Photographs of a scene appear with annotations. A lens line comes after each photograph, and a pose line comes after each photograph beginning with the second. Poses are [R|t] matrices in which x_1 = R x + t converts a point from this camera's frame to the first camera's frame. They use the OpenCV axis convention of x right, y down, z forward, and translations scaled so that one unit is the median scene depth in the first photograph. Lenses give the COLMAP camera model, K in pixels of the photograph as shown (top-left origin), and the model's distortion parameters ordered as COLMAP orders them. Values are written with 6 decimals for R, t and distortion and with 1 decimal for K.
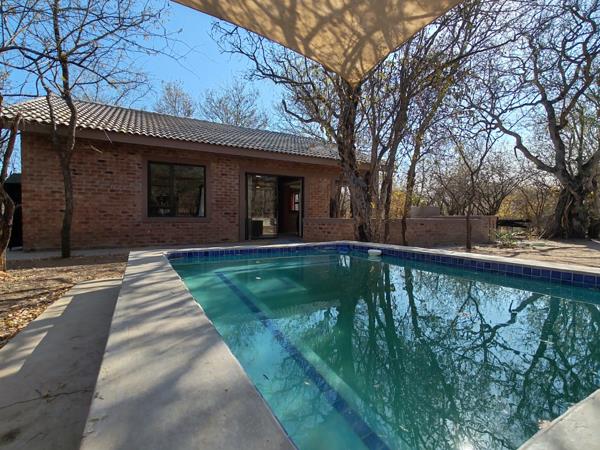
lens RADIAL K [[337.1, 0, 300.0], [0, 337.1, 225.0], [0, 0, 1]] dist [0.000845, 0.001234]
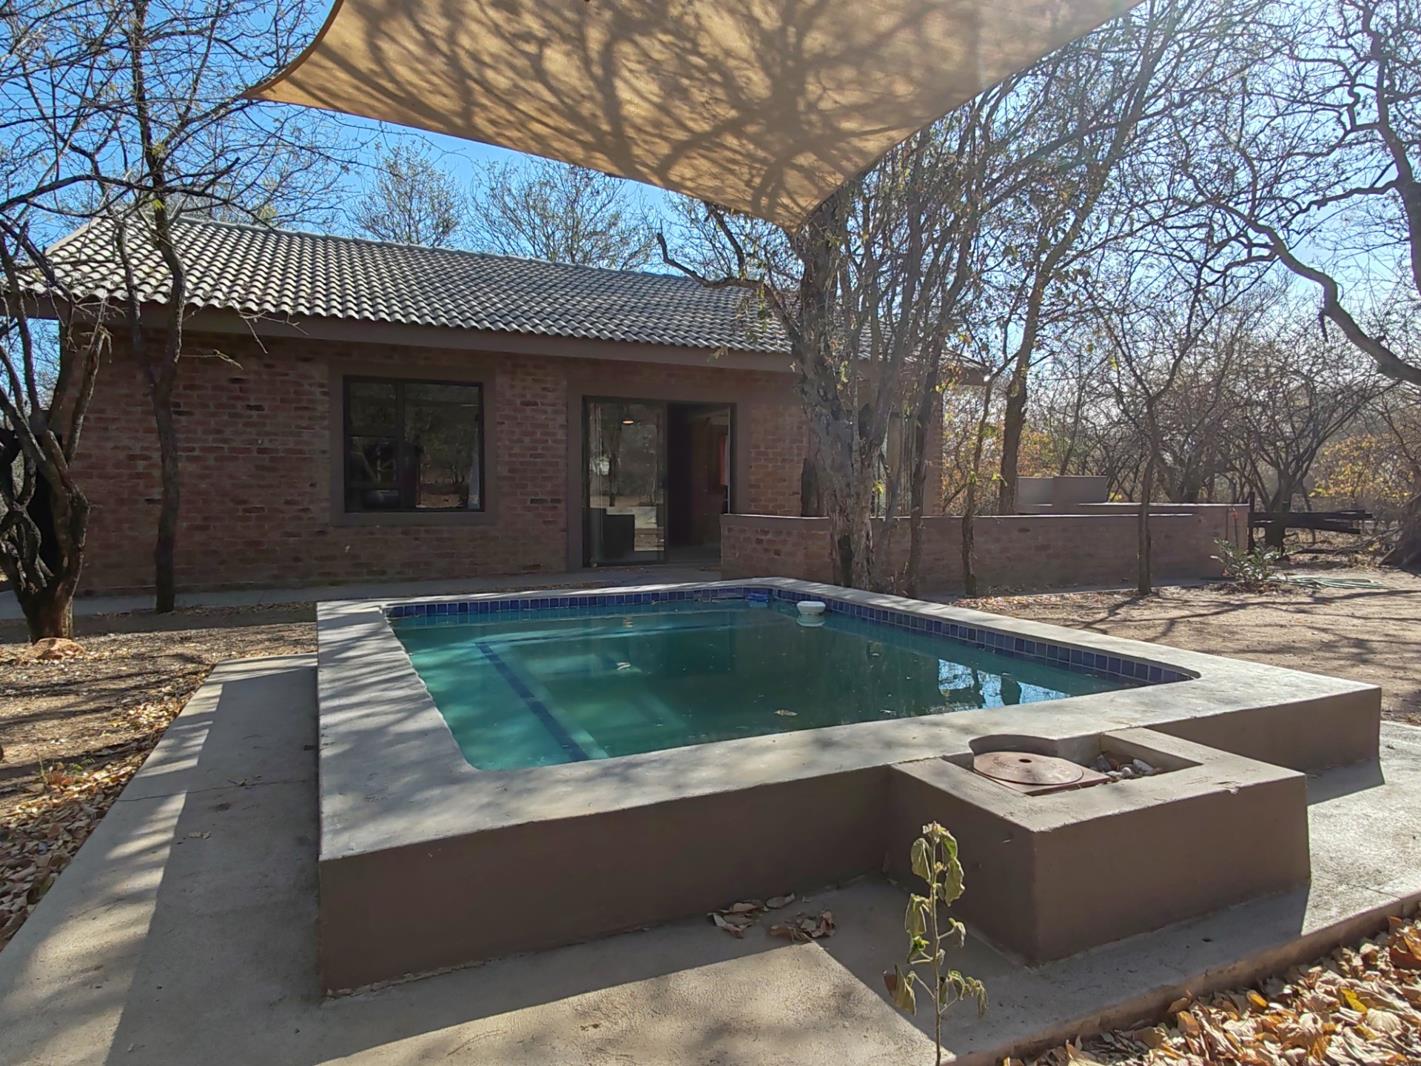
lens RADIAL K [[1057.8, 0, 710.5], [0, 1057.8, 533.0], [0, 0, 1]] dist [-0.004345, -0.001458]
pose [[0.996274, -0.000848, -0.086245, 0.112117], [0.002926, 0.999708, 0.023970, -0.030959], [0.086200, -0.024133, 0.995986, -0.265659]]
